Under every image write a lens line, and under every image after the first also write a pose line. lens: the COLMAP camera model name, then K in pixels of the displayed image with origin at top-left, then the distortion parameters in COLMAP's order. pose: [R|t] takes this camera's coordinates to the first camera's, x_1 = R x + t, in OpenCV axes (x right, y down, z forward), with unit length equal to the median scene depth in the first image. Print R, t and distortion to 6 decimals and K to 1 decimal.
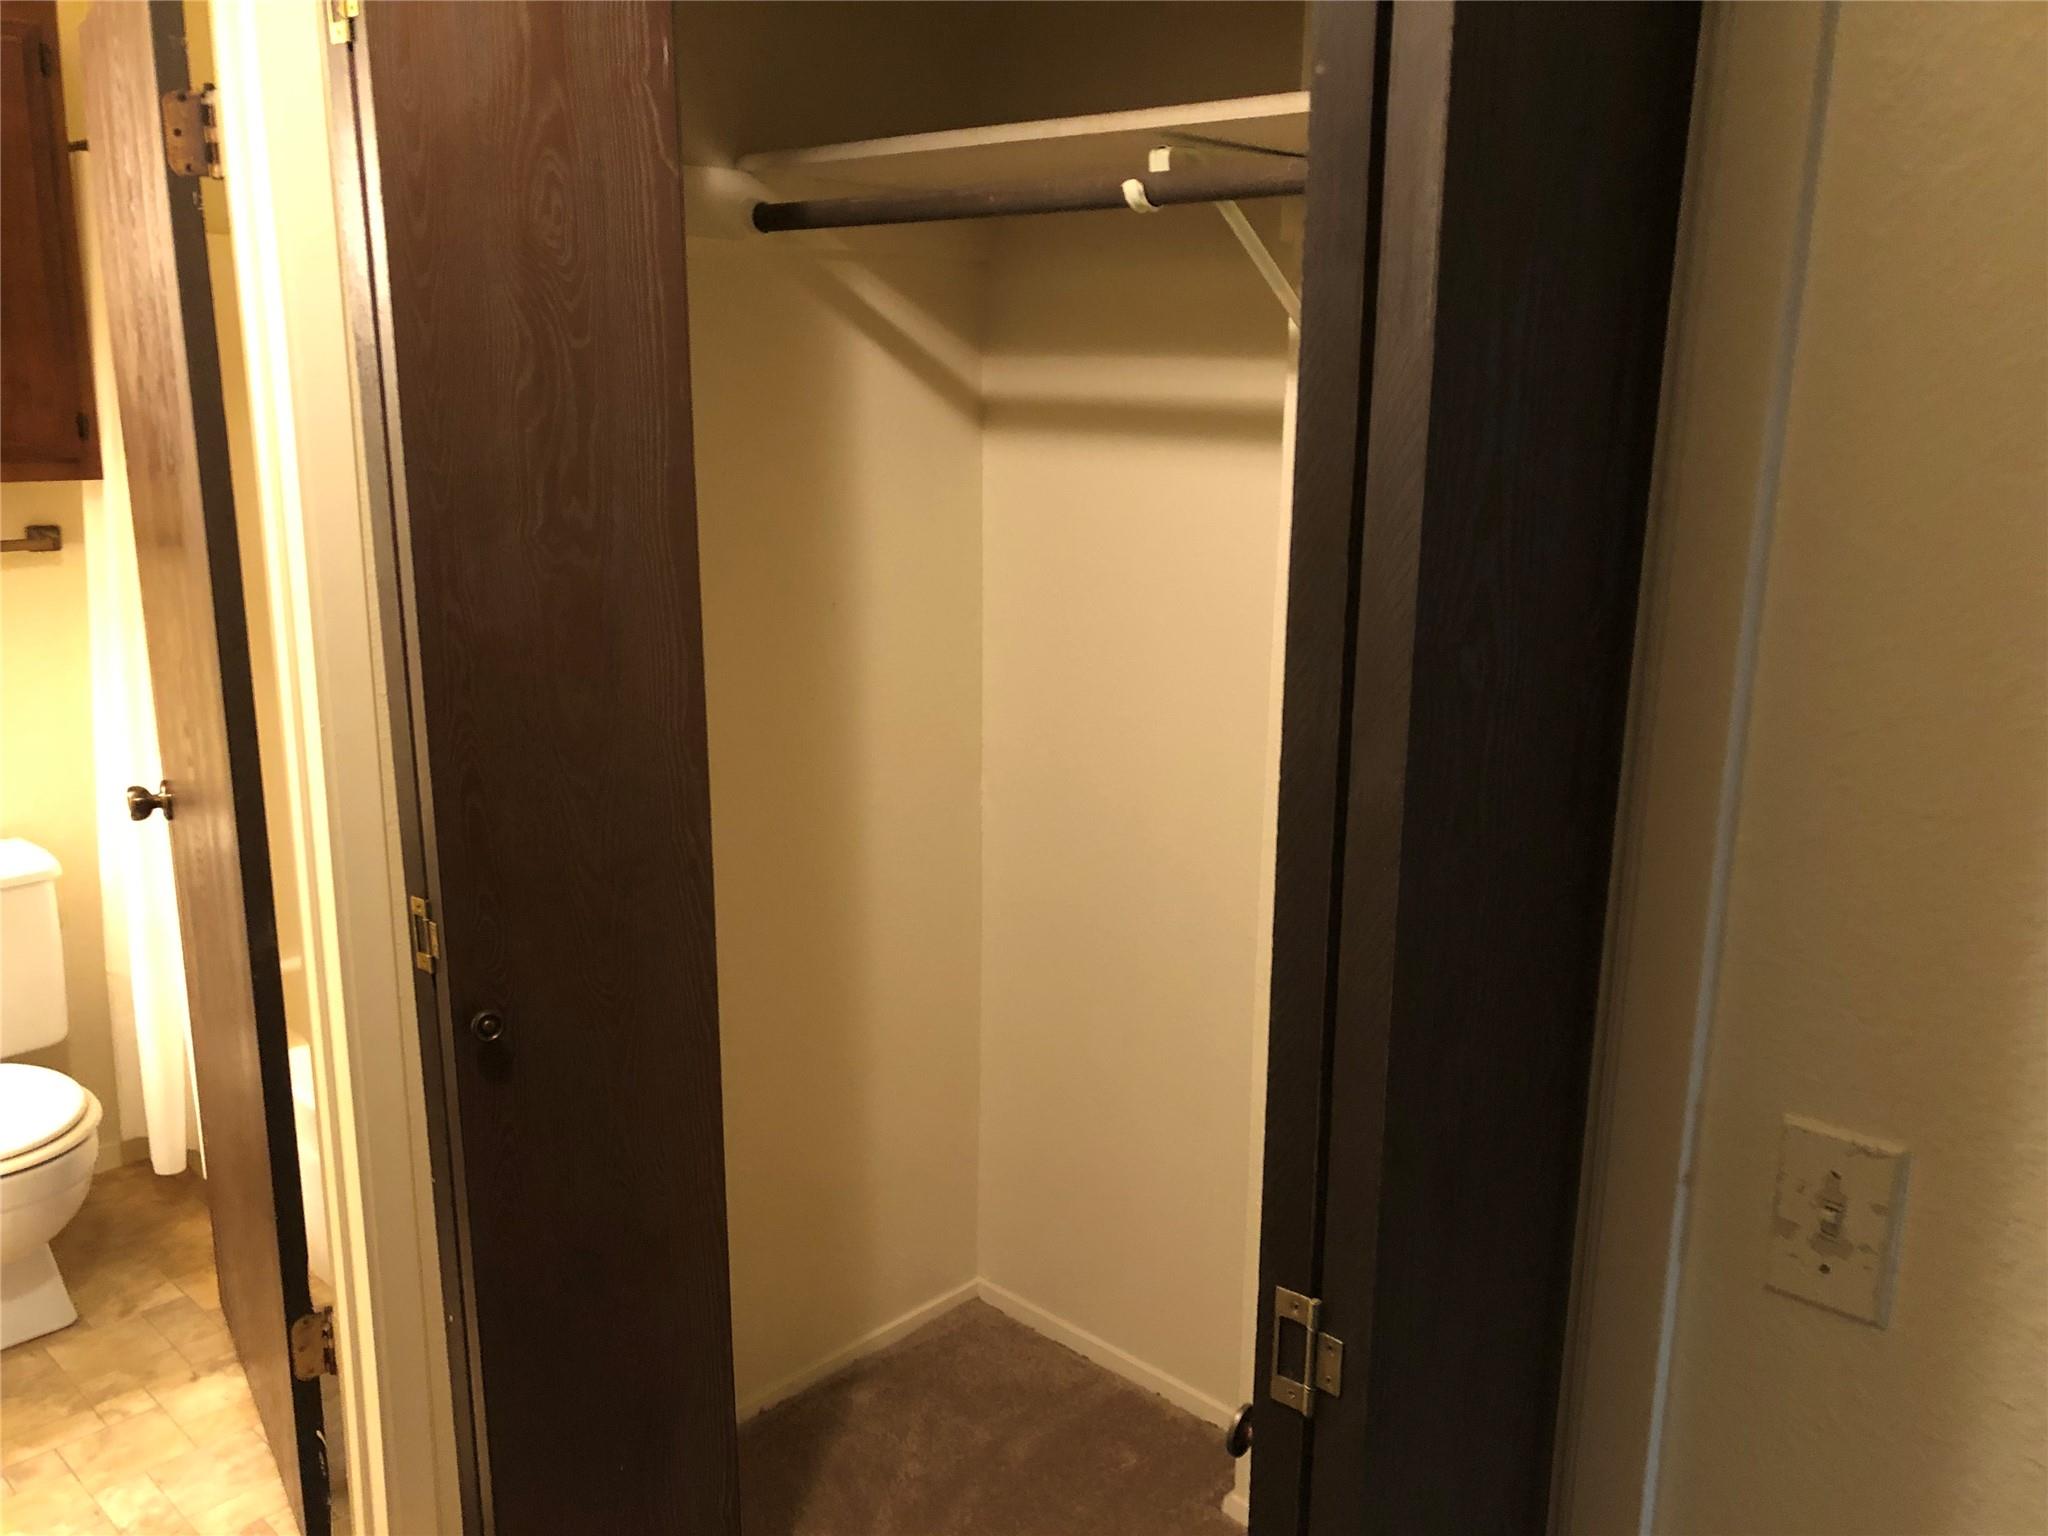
lens RADIAL K [[1669.6, 0, 1022.5], [0, 1669.6, 766.6], [0, 0, 1]] dist [0.037182, -0.046237]
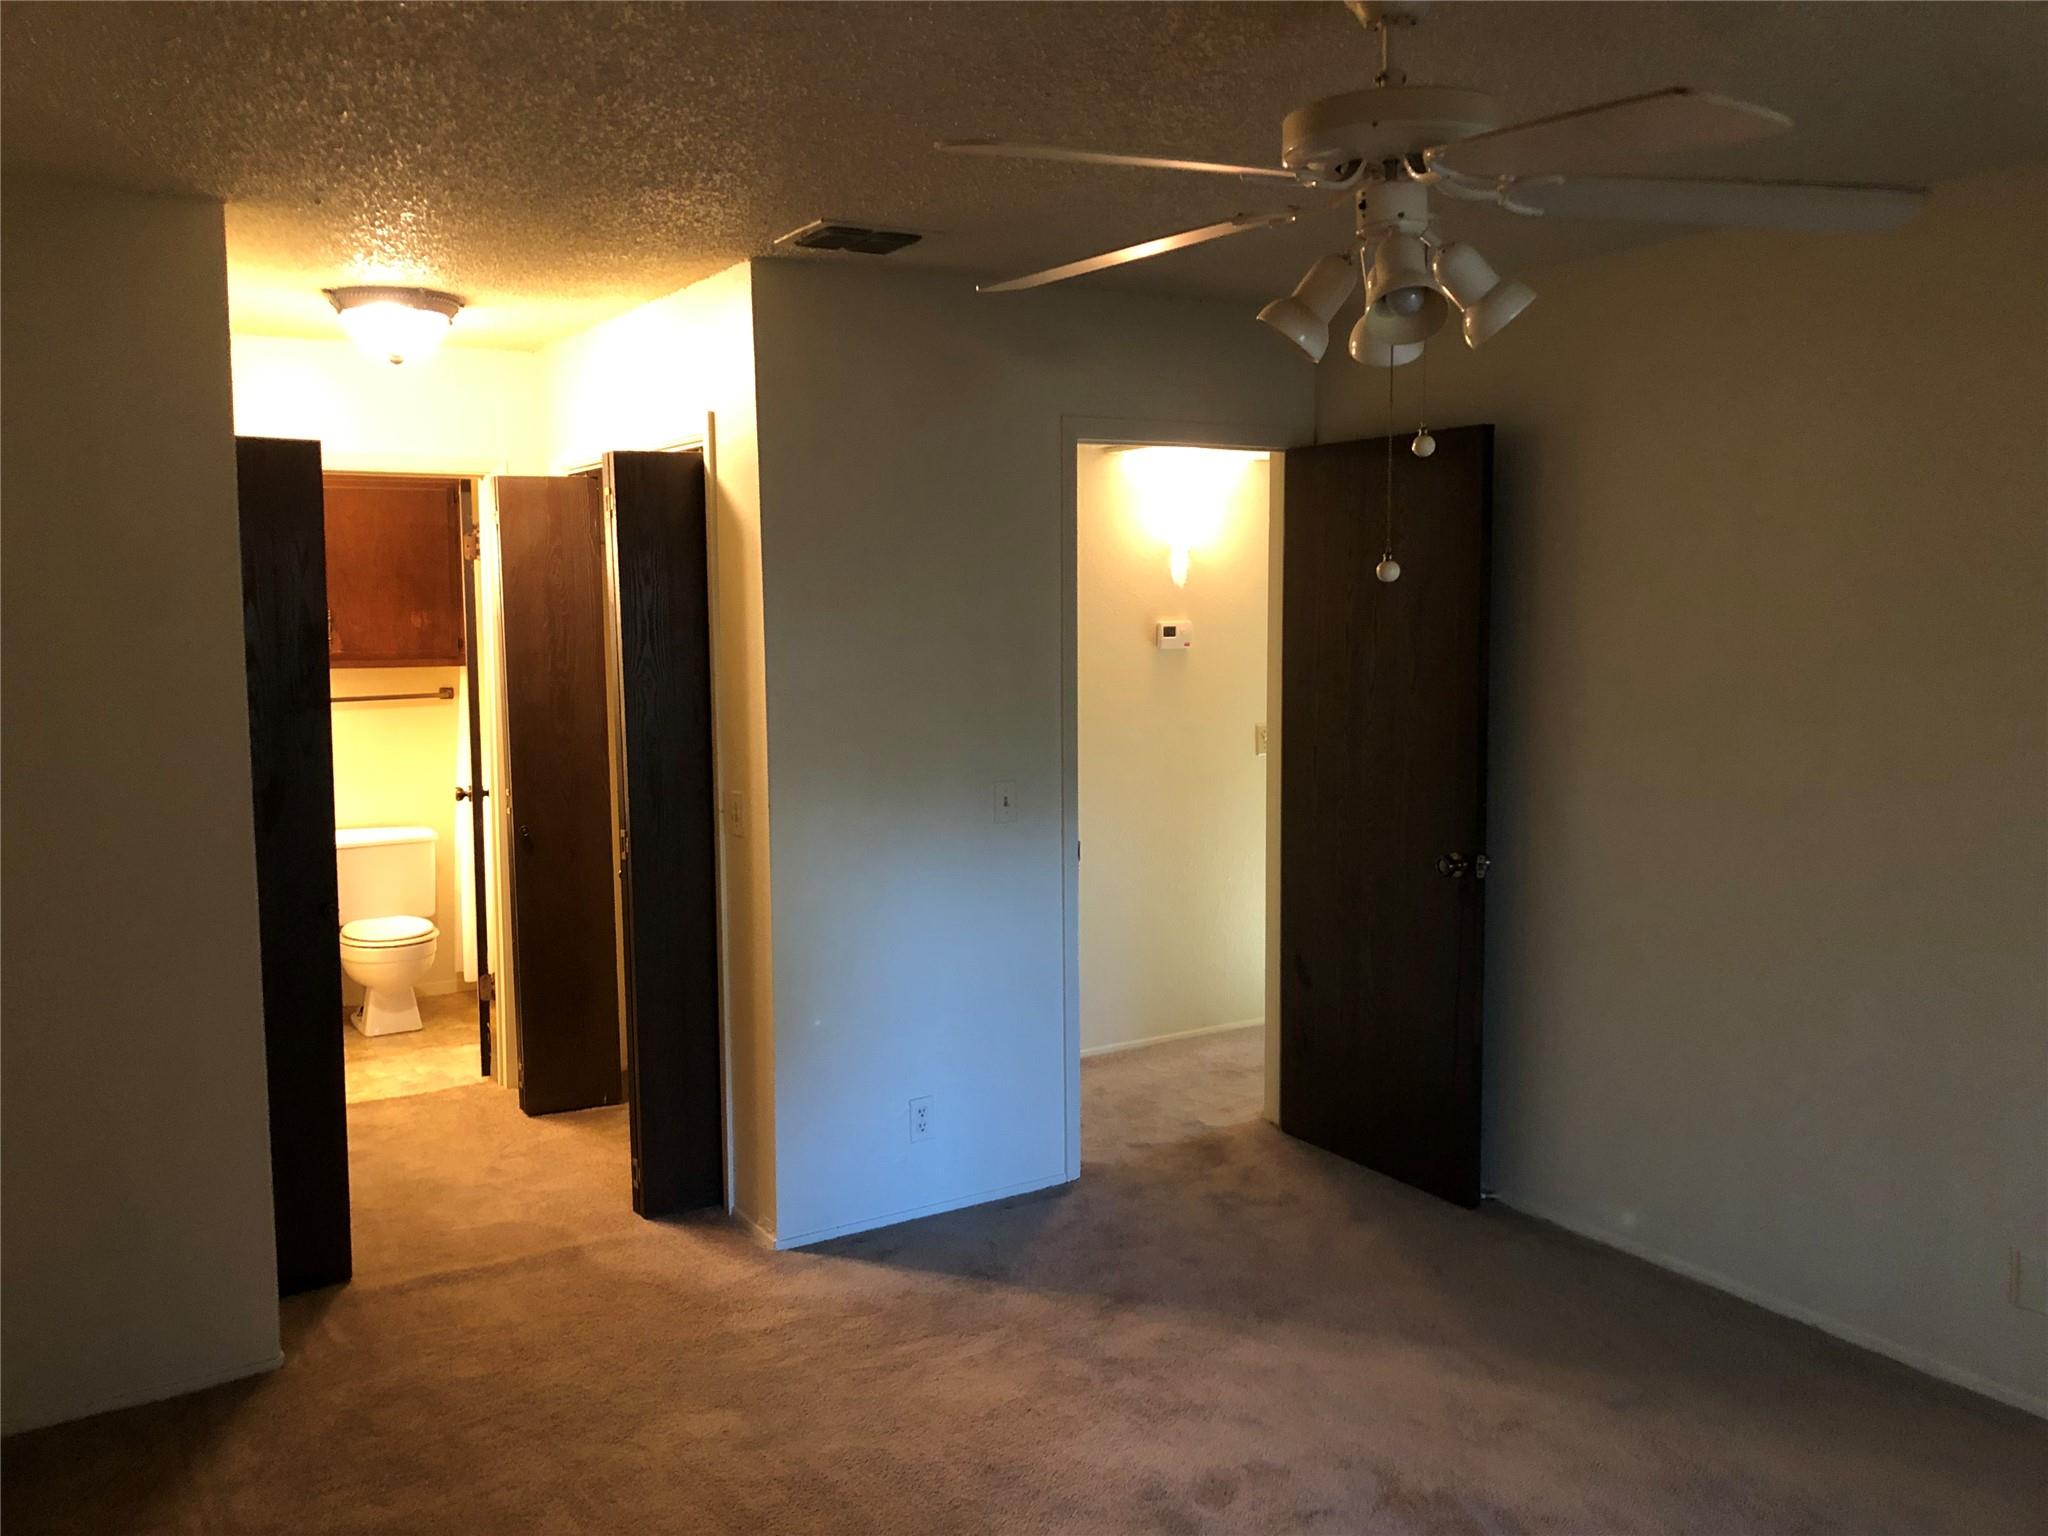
lens RADIAL K [[1669.6, 0, 1016.7], [0, 1669.6, 758.9], [0, 0, 1]] dist [0.037182, -0.046237]
pose [[0.966176, 0.015330, -0.257428, 0.897128], [-0.051325, 0.989692, -0.133696, 0.259147], [0.252725, 0.142386, 0.957004, -1.152947]]
